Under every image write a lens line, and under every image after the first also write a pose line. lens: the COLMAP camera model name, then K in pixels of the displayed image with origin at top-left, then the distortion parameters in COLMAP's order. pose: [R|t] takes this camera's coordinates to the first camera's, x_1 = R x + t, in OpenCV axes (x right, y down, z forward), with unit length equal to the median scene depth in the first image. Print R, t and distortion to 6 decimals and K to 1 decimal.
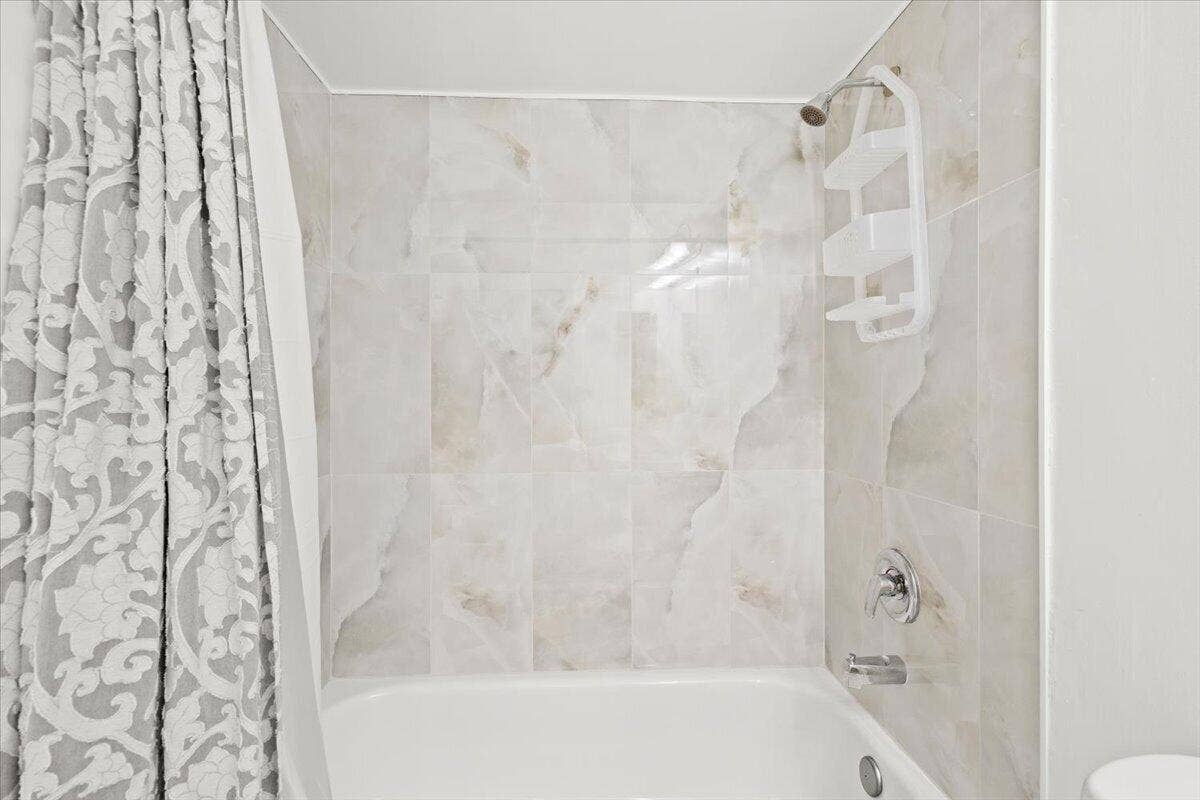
lens RADIAL K [[507.8, 0, 595.5], [0, 507.8, 394.8], [0, 0, 1]] dist [-0.001336, 0.000521]
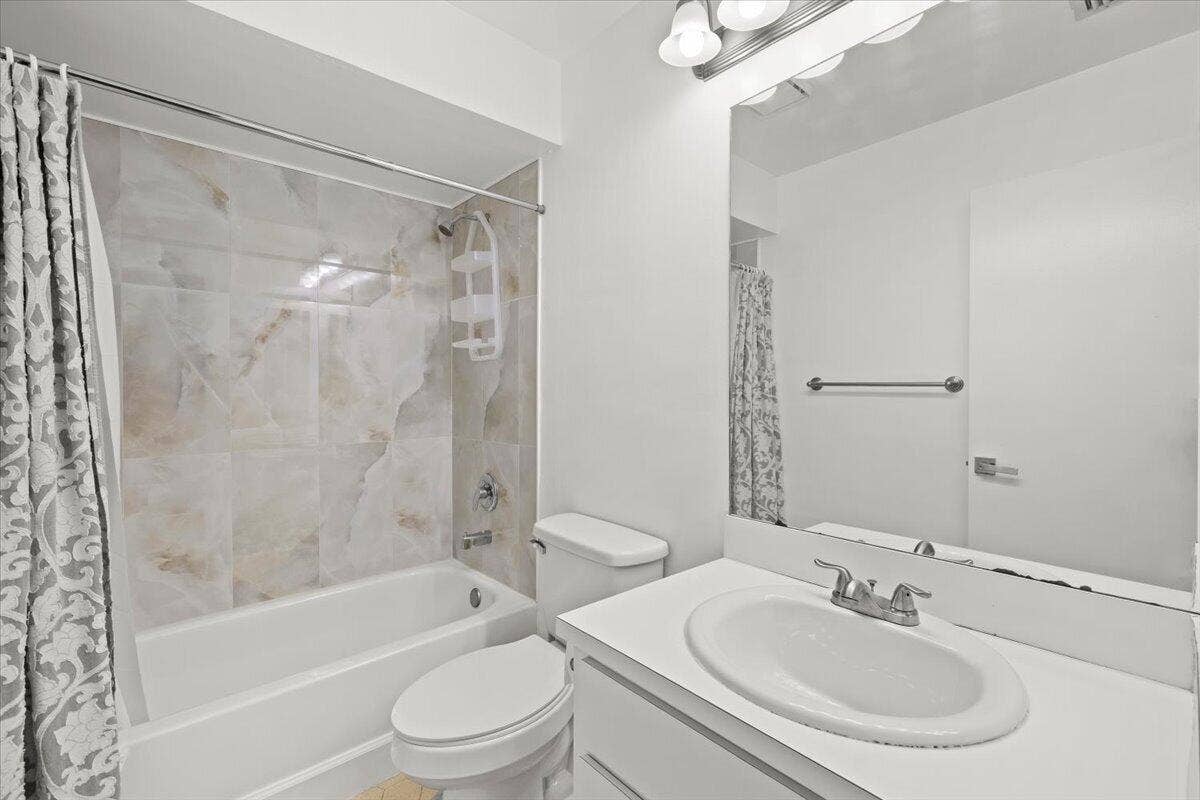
lens RADIAL K [[507.8, 0, 596.2], [0, 507.8, 395.3], [0, 0, 1]] dist [-0.001336, 0.000521]
pose [[0.772087, -0.004689, 0.635500, -0.267650], [-0.003687, 0.999923, 0.011858, -0.005200], [-0.635507, -0.011498, 0.772010, -0.648608]]
